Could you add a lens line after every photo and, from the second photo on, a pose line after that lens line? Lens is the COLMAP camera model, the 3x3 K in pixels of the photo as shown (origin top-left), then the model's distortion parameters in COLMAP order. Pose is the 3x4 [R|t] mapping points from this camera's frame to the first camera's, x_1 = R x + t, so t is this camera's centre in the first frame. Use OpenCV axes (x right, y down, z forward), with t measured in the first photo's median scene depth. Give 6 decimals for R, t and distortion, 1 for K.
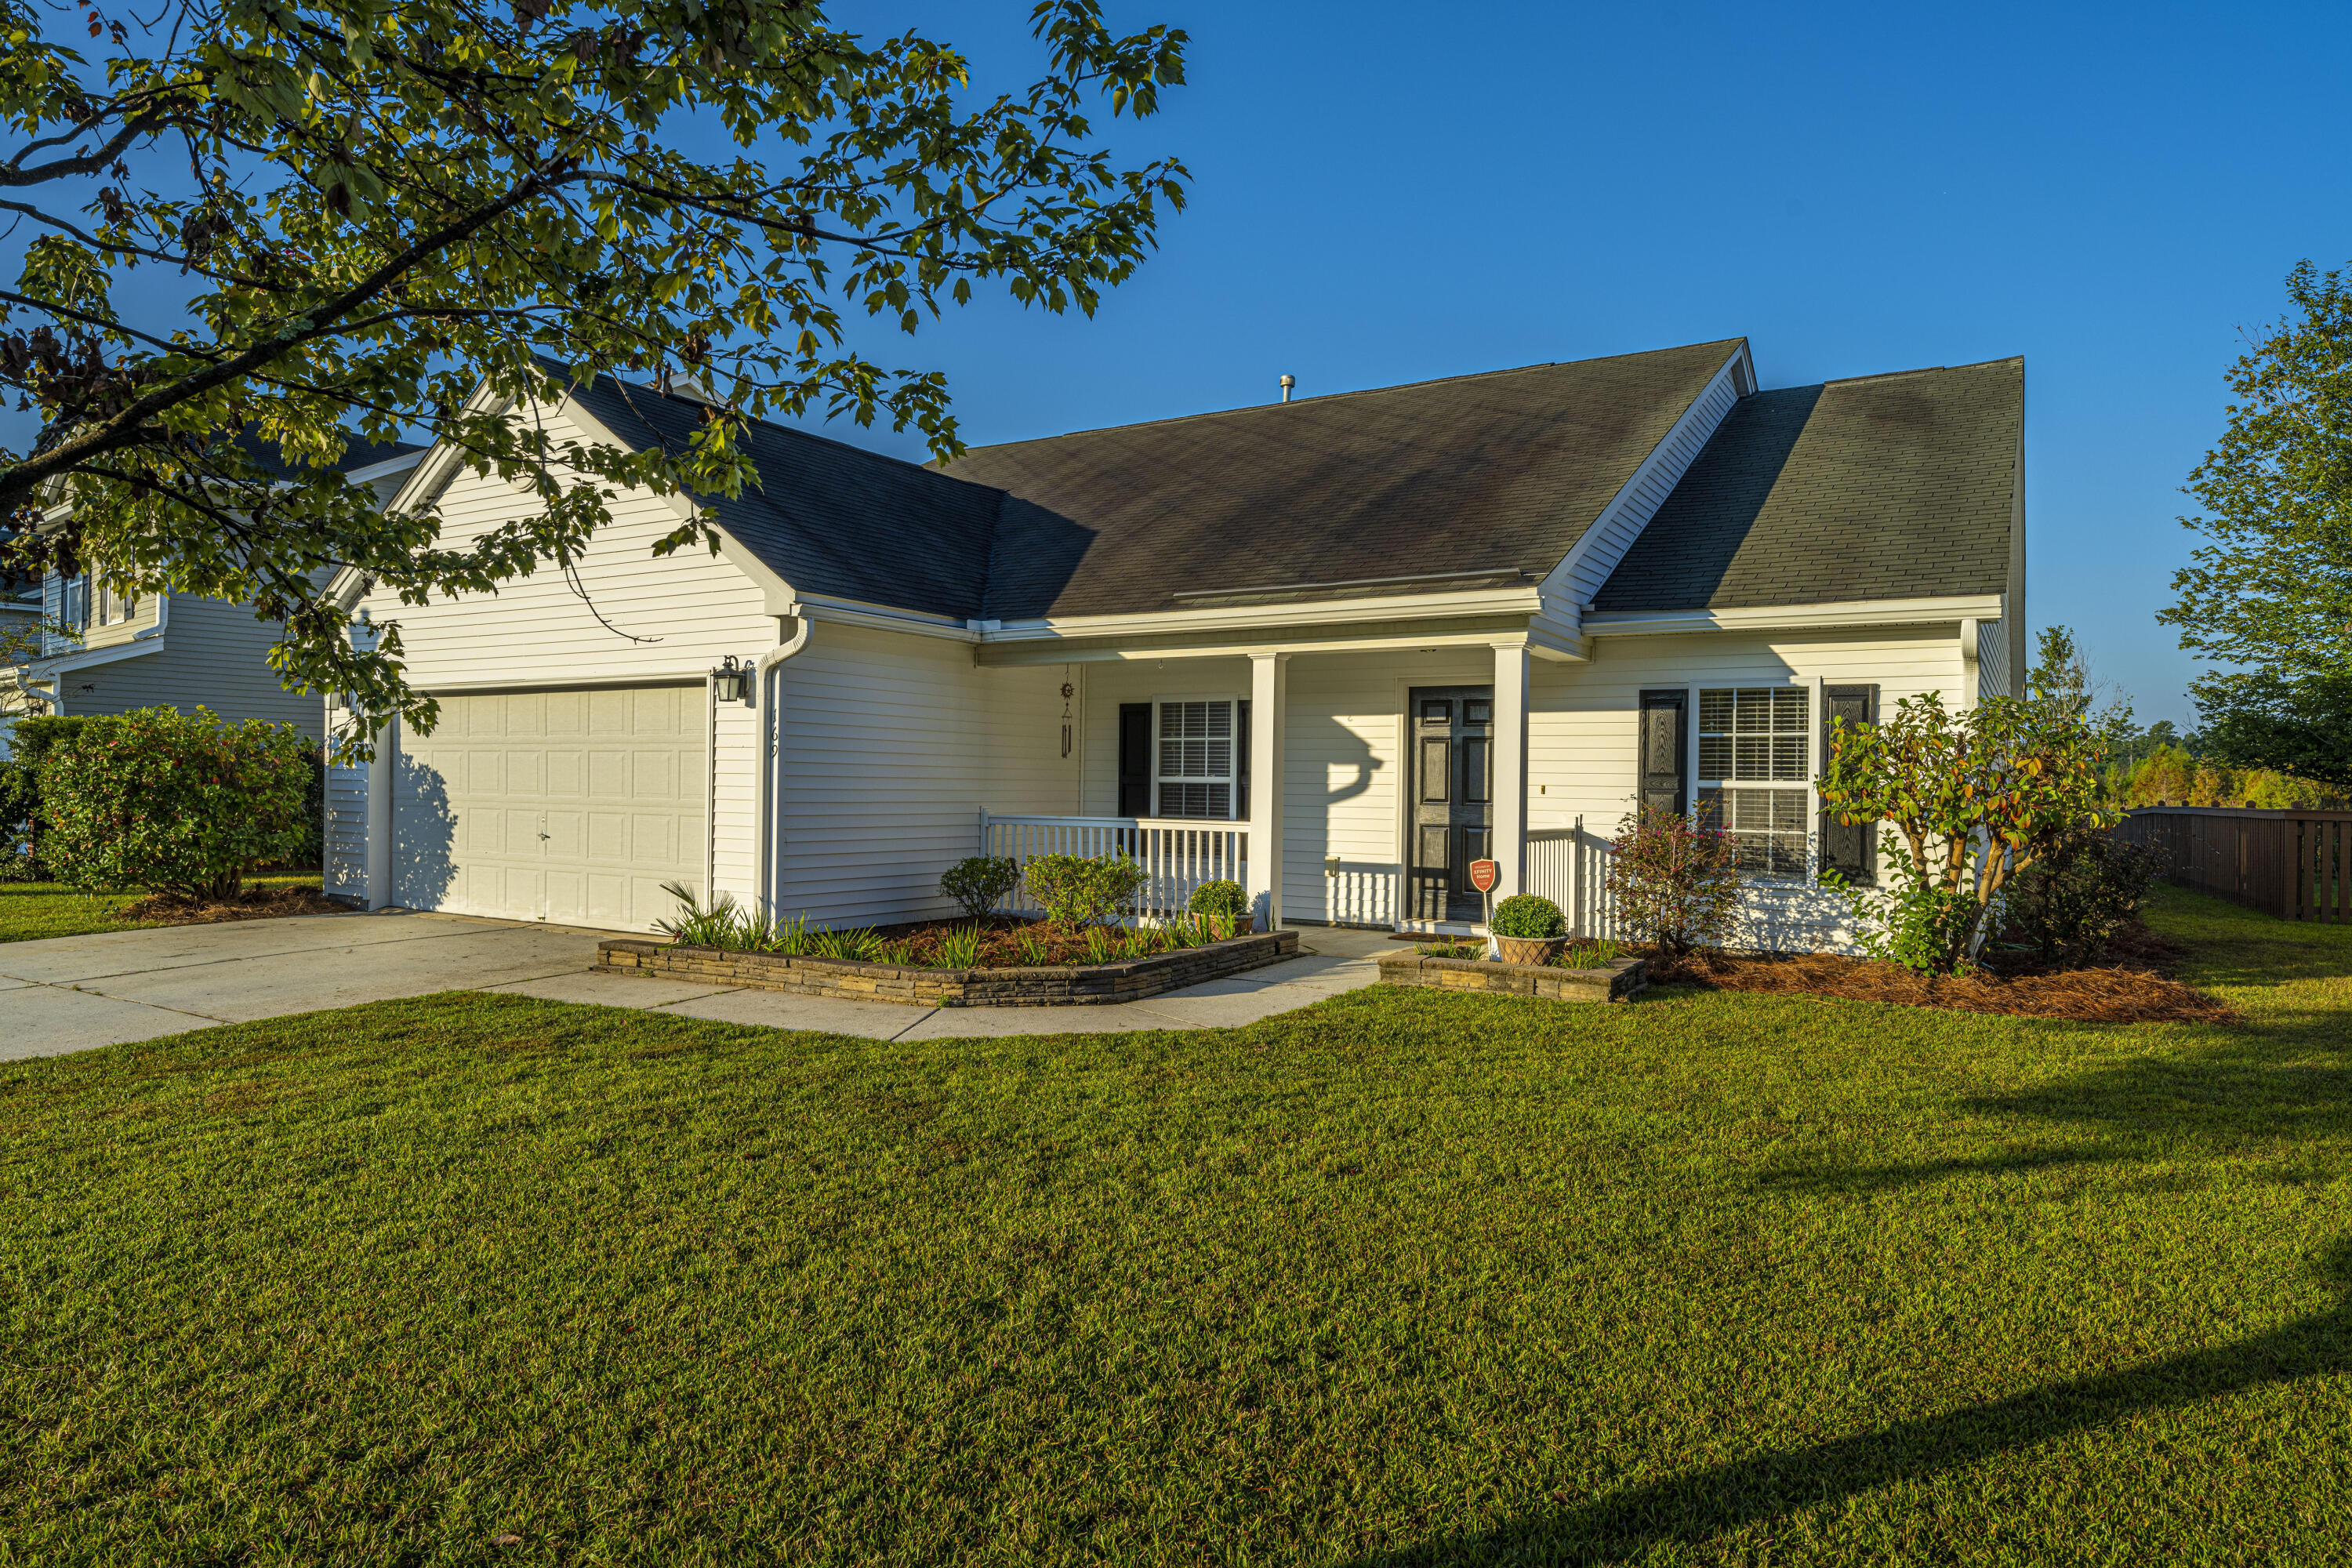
lens RADIAL K [[1655.4, 0, 1225.5], [0, 1655.4, 758.2], [0, 0, 1]] dist [-0.002501, -0.002704]
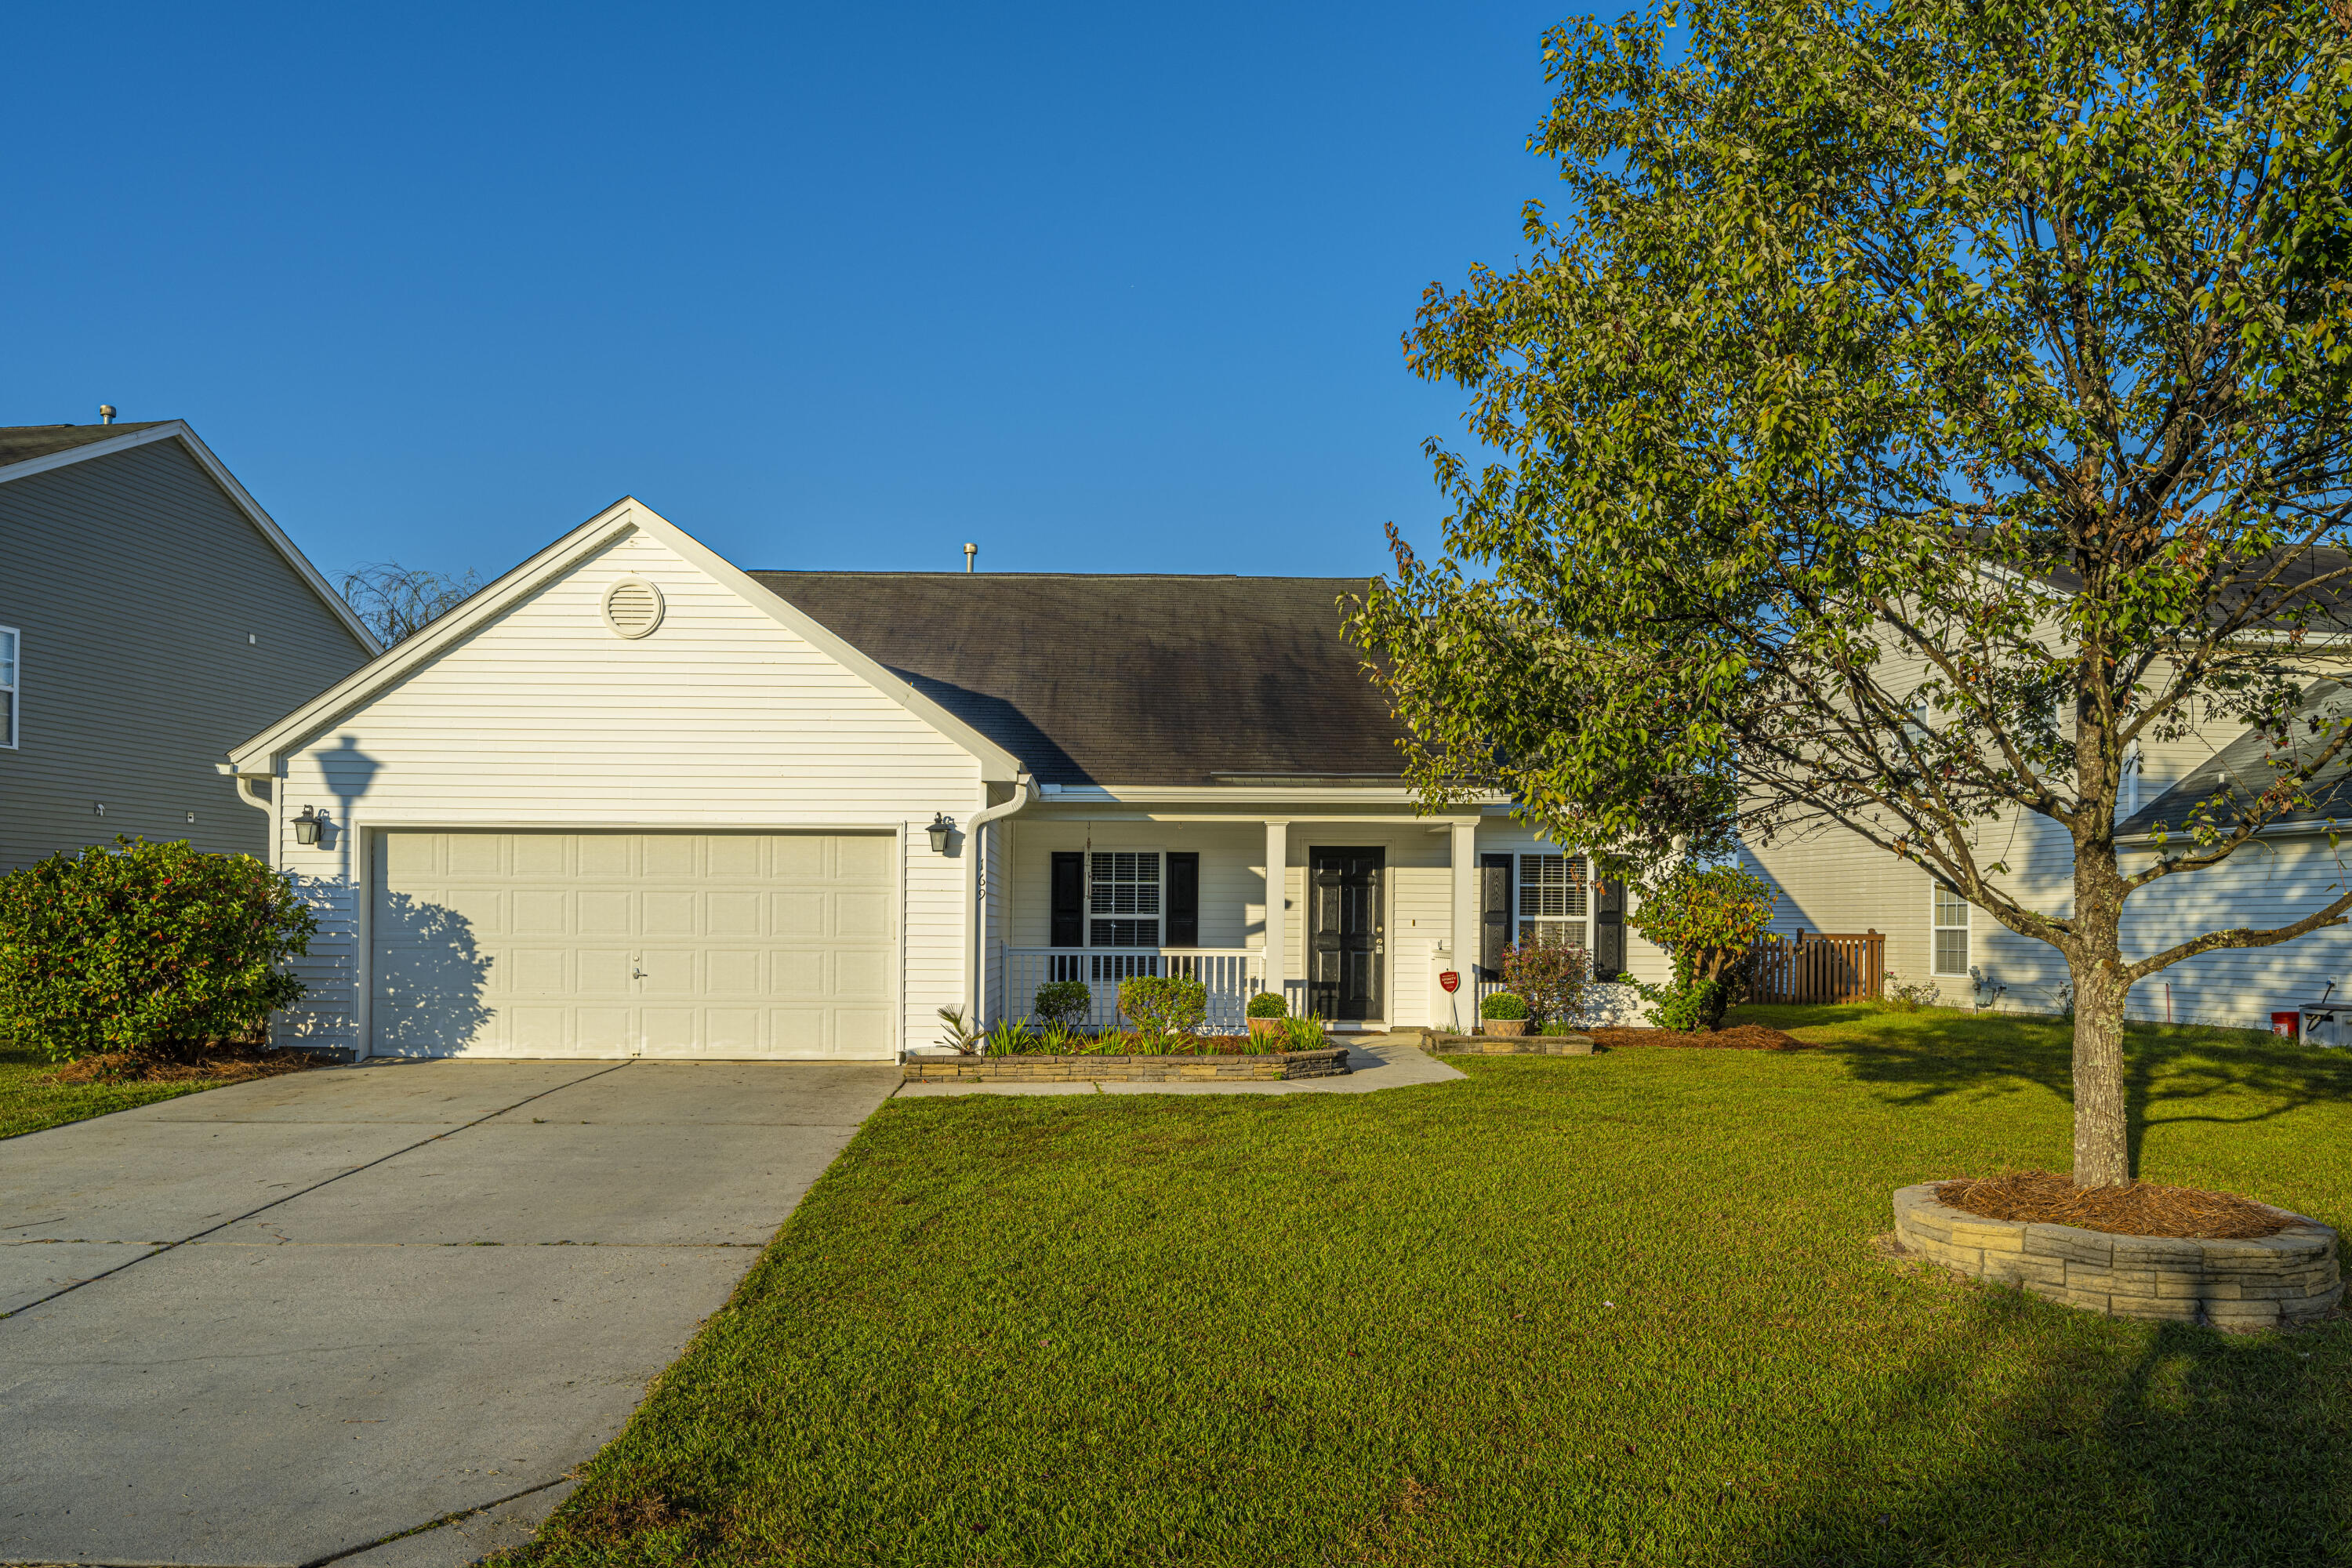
lens RADIAL K [[2089.1, 0, 1340.0], [0, 2089.1, 913.9], [0, 0, 1]] dist [0.001038, -0.001194]
pose [[0.745278, -0.003519, 0.666744, -1.080898], [-0.006247, 0.999905, 0.012260, -0.010302], [-0.666724, -0.013303, 0.745186, -0.288656]]
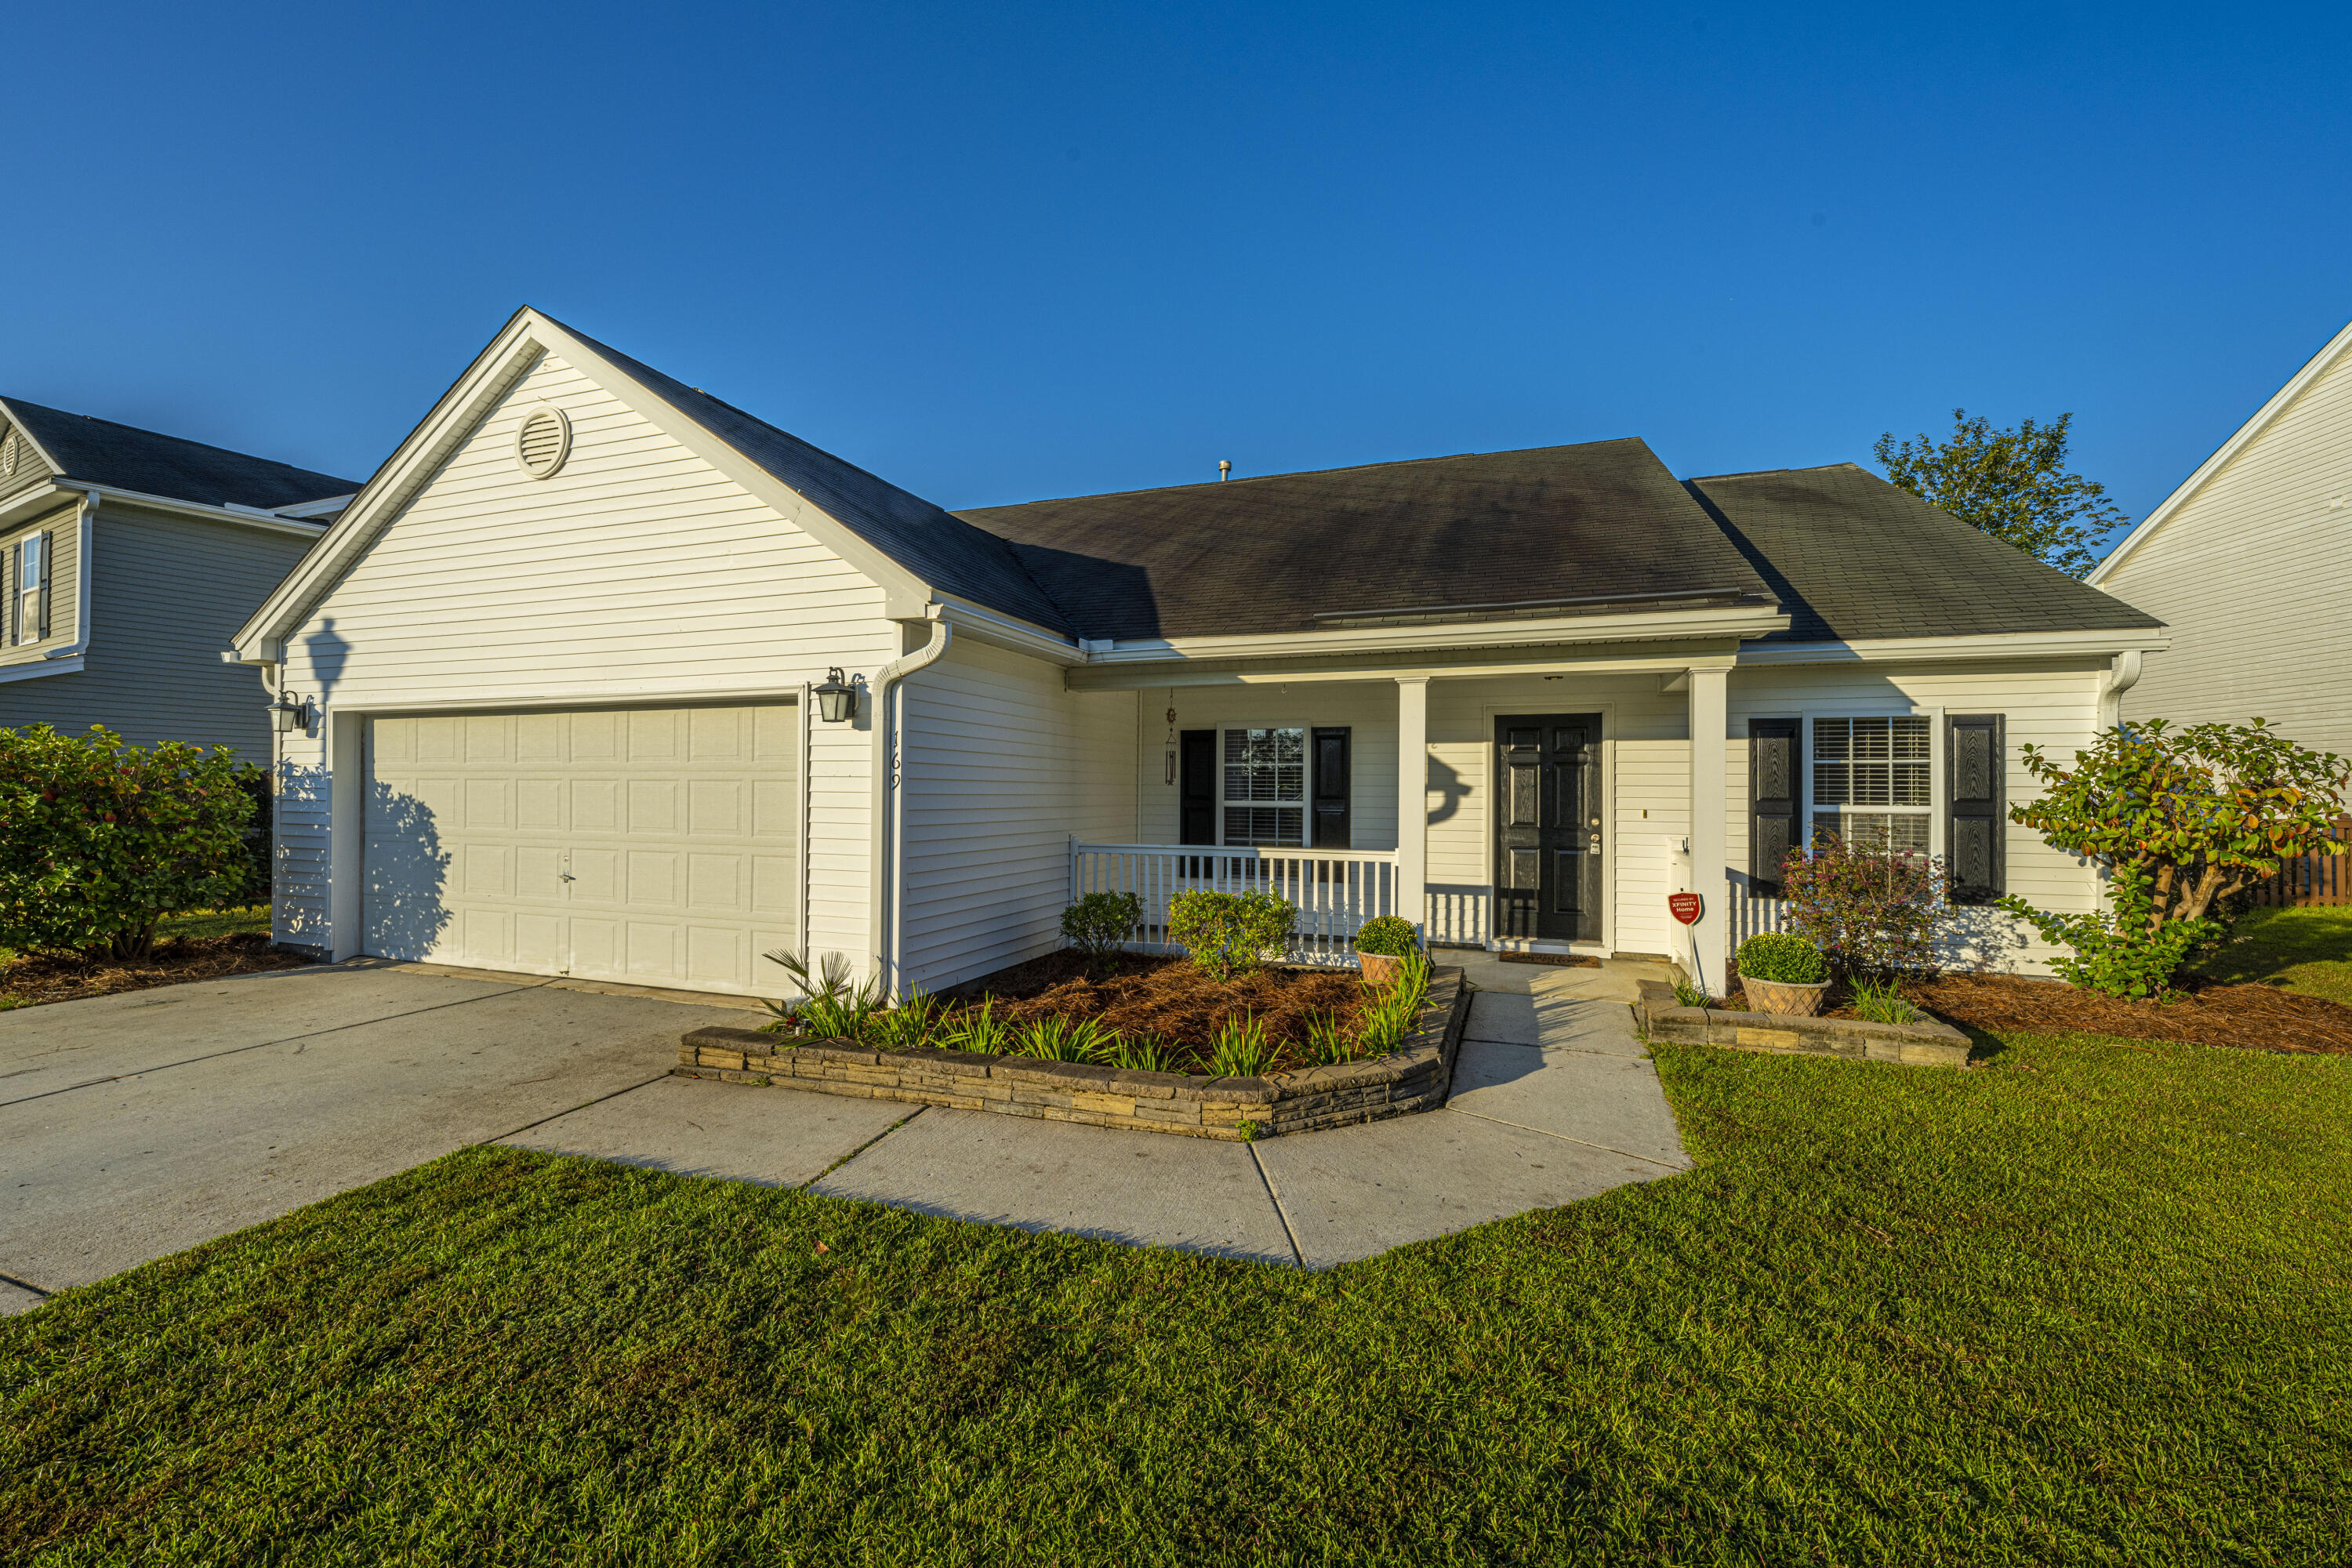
lens RADIAL K [[983.6, 0, 1177.1], [0, 983.6, 765.8], [0, 0, 1]] dist [-0.002018, 0.000267]
pose [[0.974057, -0.001271, 0.226300, -0.246752], [0.002398, 0.999986, -0.004704, -0.009642], [-0.226291, 0.005125, 0.974046, 0.483553]]
